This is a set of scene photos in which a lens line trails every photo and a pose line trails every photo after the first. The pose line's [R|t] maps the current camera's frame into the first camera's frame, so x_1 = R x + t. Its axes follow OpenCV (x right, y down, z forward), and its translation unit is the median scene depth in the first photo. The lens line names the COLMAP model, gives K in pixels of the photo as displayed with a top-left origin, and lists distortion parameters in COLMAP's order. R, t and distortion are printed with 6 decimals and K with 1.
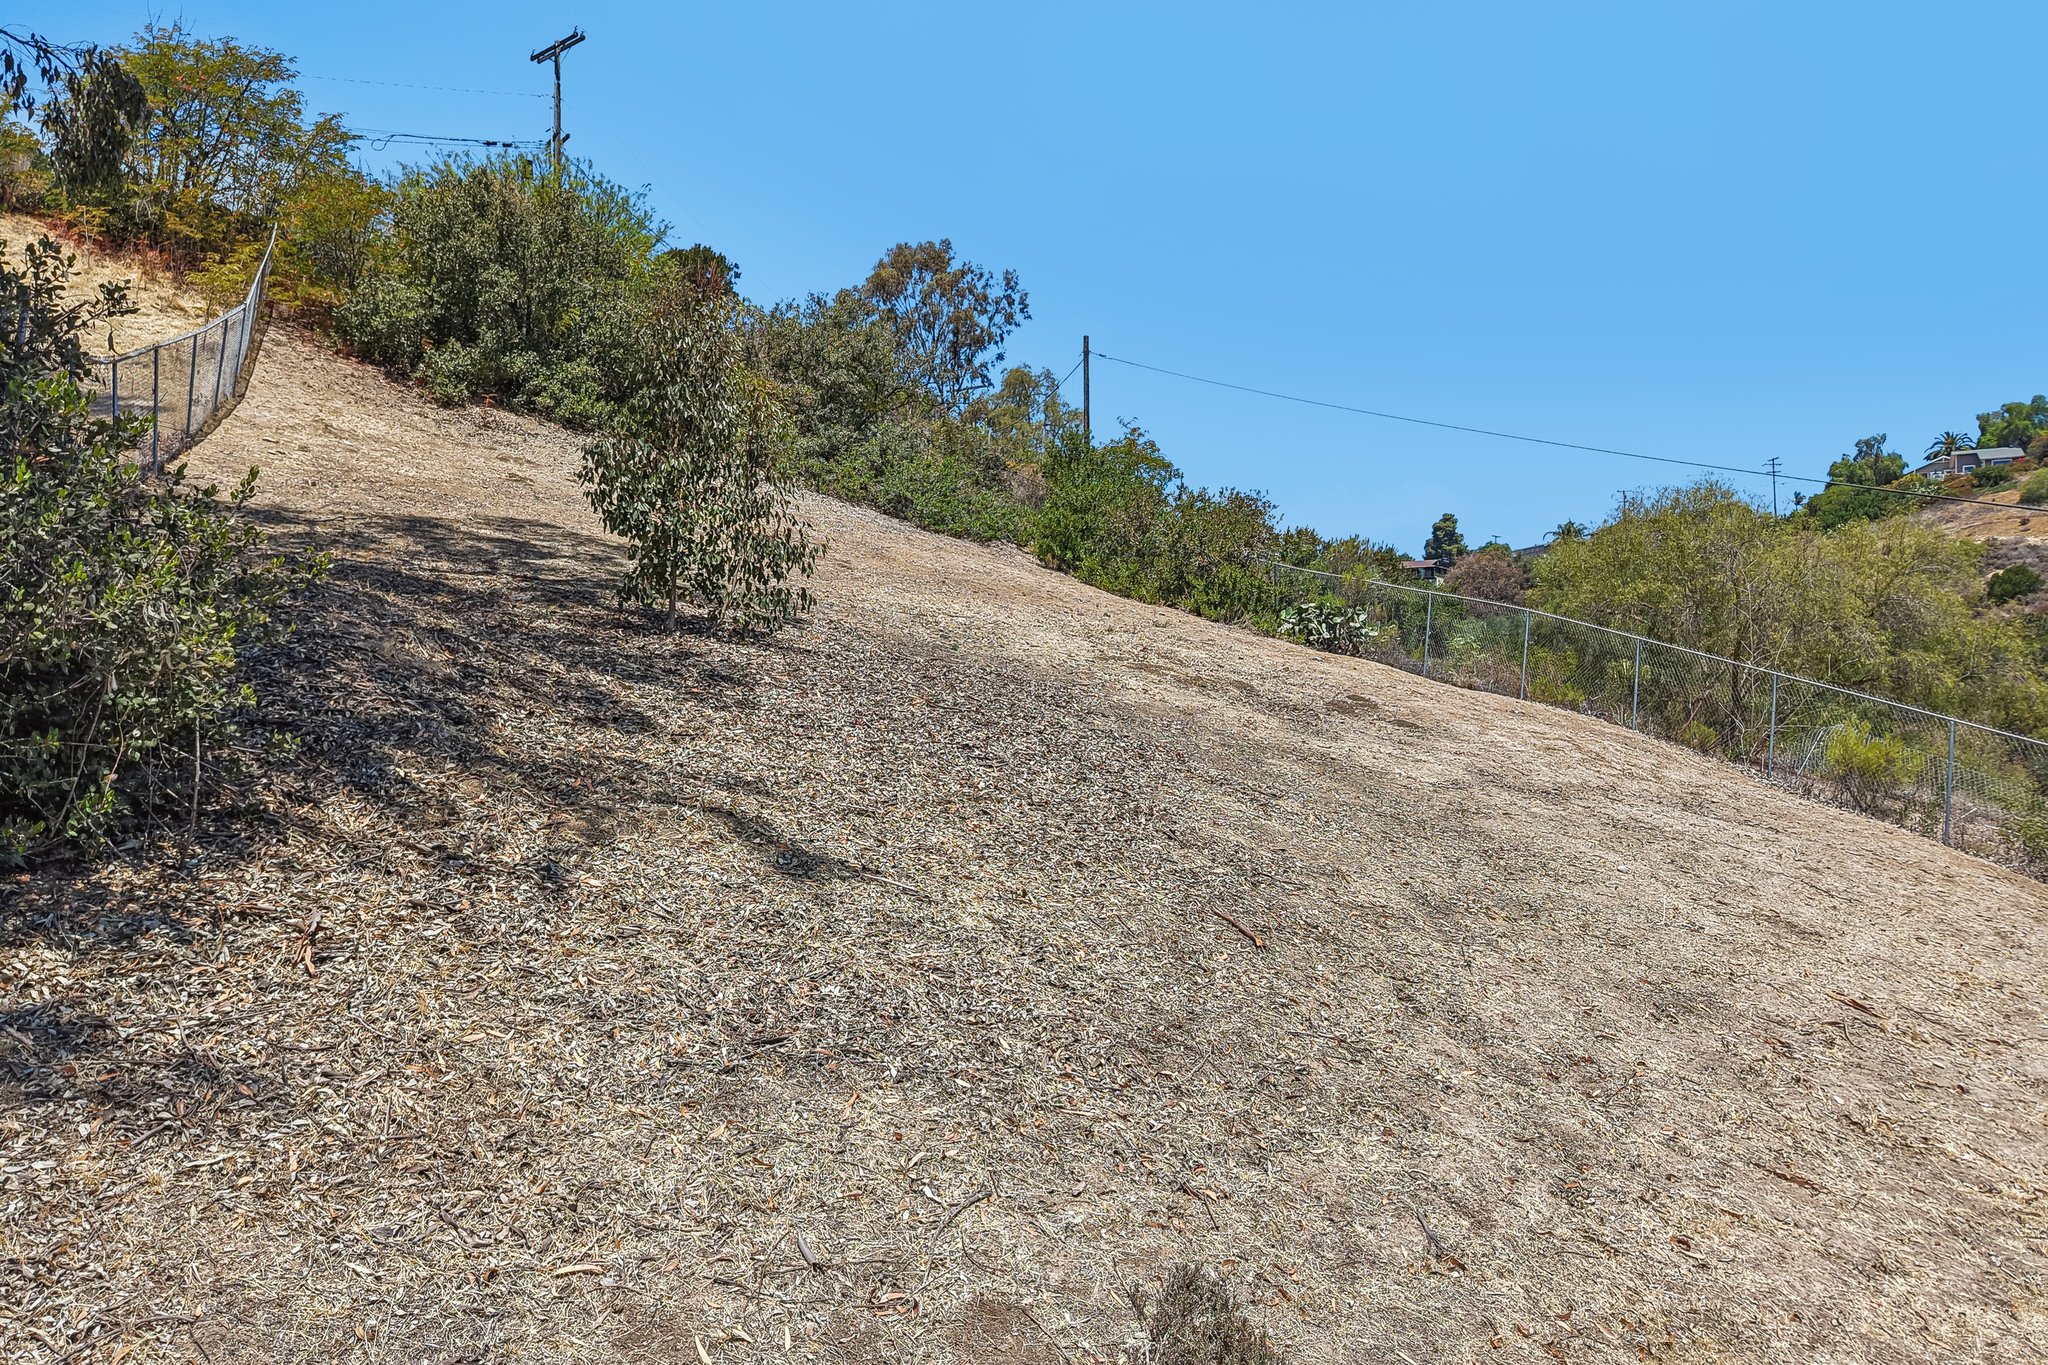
lens RADIAL K [[1383.5, 0, 1016.5], [0, 1383.5, 674.3], [0, 0, 1]] dist [0.029252, -0.036602]
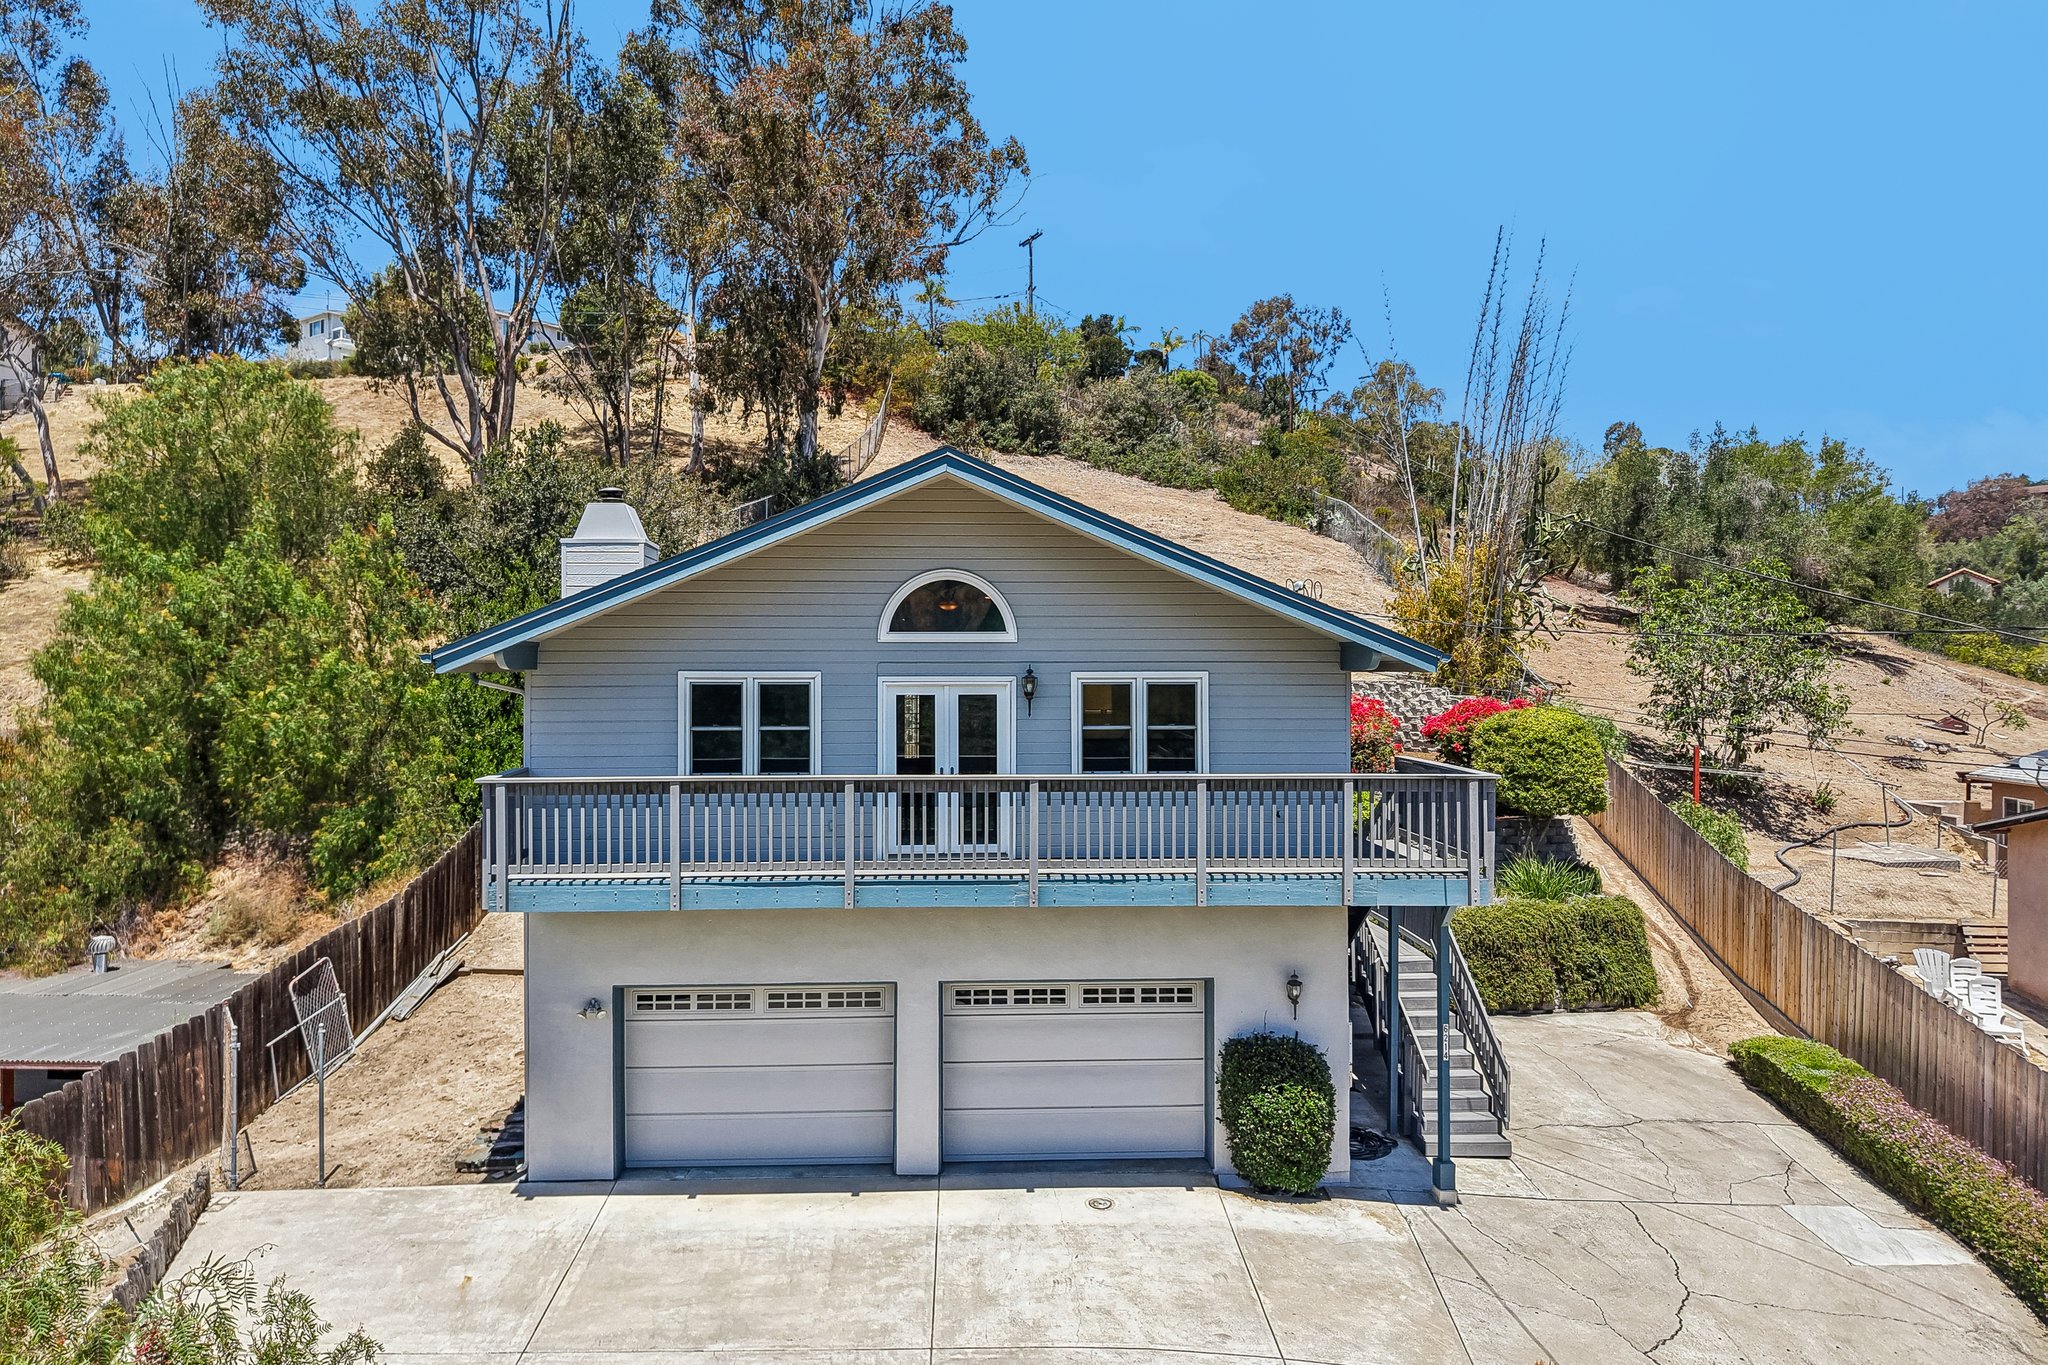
lens RADIAL K [[1383.5, 0, 1016.5], [0, 1383.5, 674.3], [0, 0, 1]] dist [0.029252, -0.036602]
pose [[0.905657, -0.003333, -0.423998, 0.691900], [0.012643, 0.999737, 0.019147, 0.153174], [0.423822, -0.022701, 0.905461, -1.113128]]
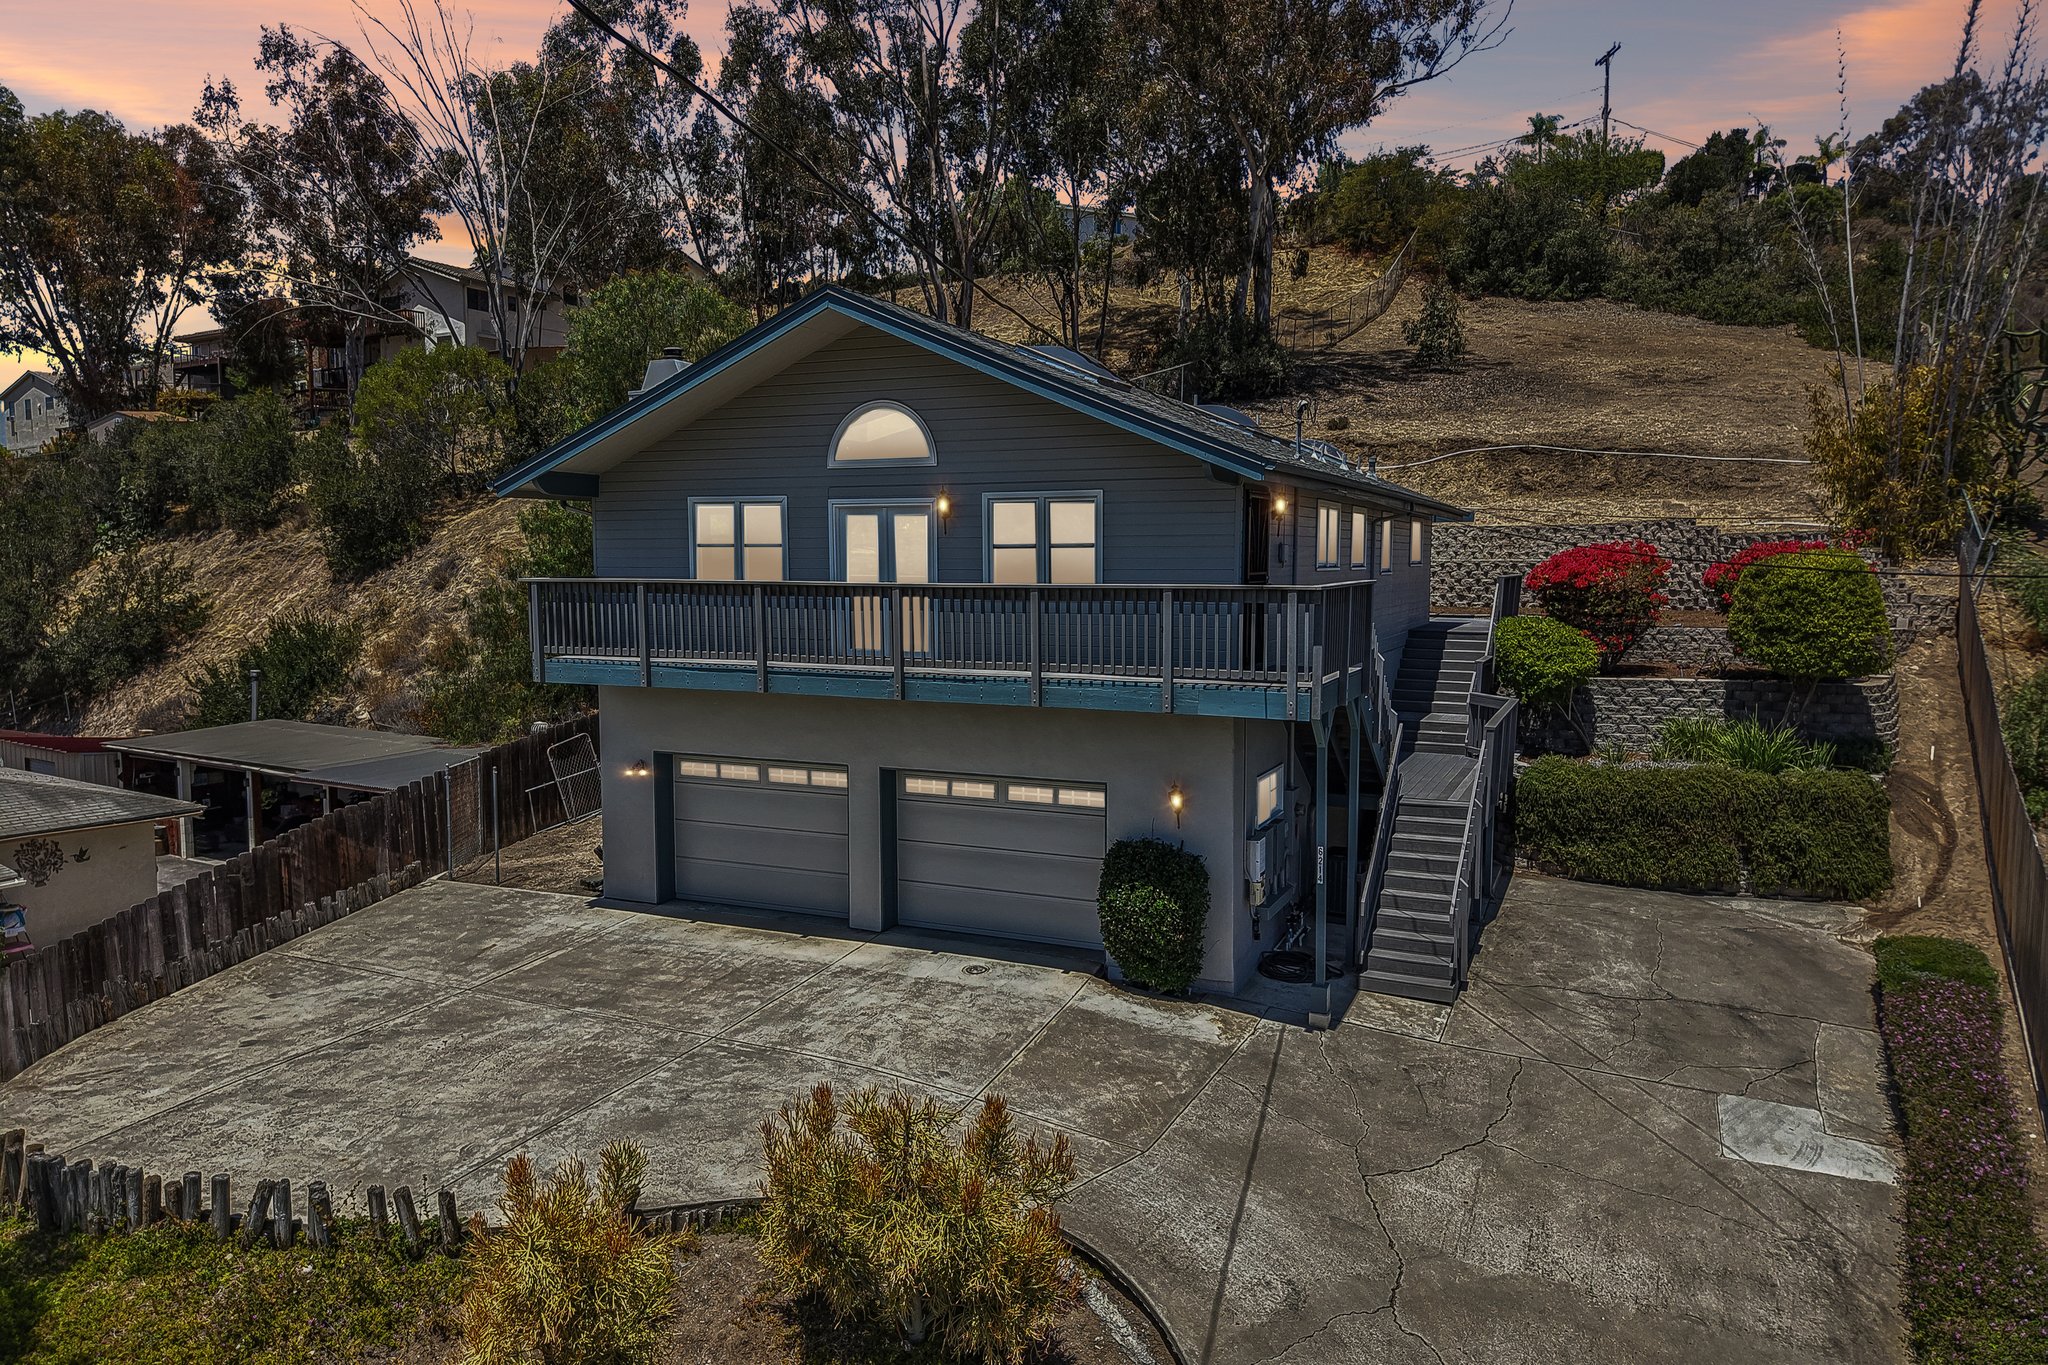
lens RADIAL K [[1386.8, 0, 1004.3], [0, 1386.8, 648.5], [0, 0, 1]] dist [0.031172, -0.026878]
pose [[0.610545, 0.049602, -0.790427, 0.918459], [0.018553, 0.996867, 0.076888, 0.179340], [0.791764, -0.061608, 0.607712, -0.988048]]
